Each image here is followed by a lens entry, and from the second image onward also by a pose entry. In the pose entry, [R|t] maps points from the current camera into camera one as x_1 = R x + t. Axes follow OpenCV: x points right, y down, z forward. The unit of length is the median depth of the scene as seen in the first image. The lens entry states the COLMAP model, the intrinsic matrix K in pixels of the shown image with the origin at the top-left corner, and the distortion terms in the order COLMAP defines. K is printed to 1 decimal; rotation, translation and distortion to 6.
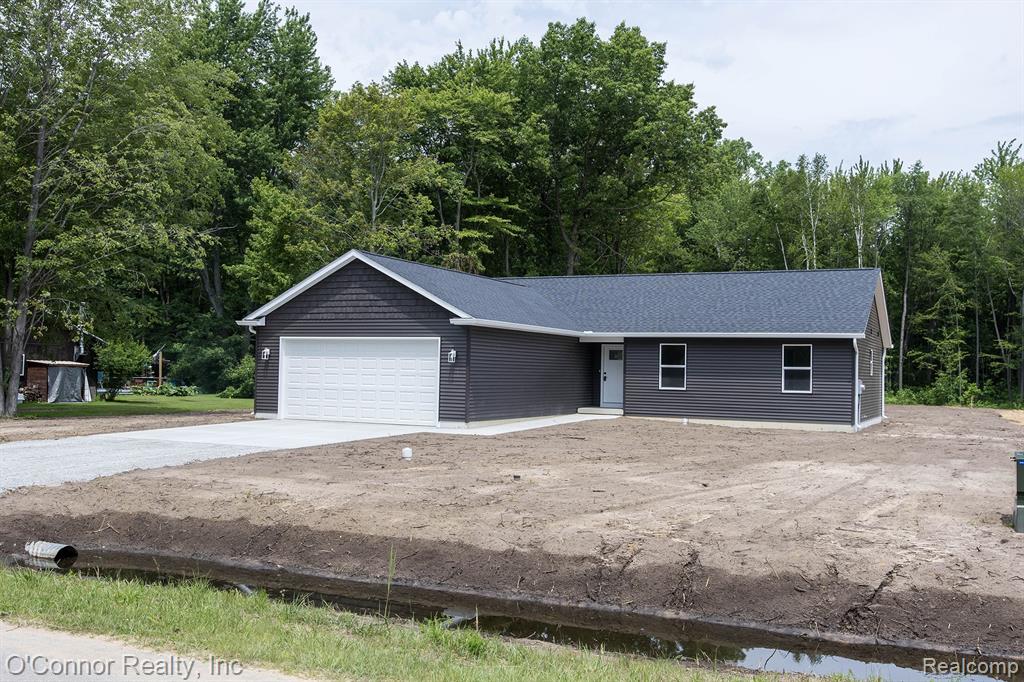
lens RADIAL K [[1008.7, 0, 512.0], [0, 1008.7, 341.0], [0, 0, 1]] dist [-0.000712, -0.006156]
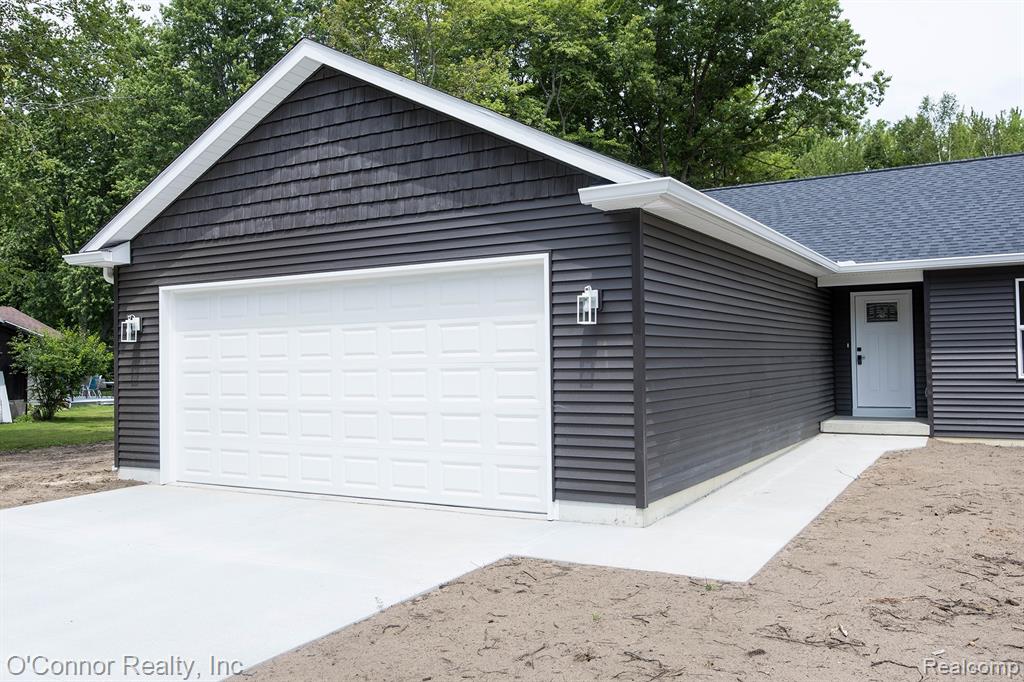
lens RADIAL K [[853.1, 0, 512.0], [0, 853.1, 341.0], [0, 0, 1]] dist [-0.000700, -0.000854]
pose [[0.996469, -0.037853, -0.074941, -0.058116], [0.038426, 0.999242, 0.006222, 0.021763], [0.074649, -0.009080, 0.997169, 0.657516]]
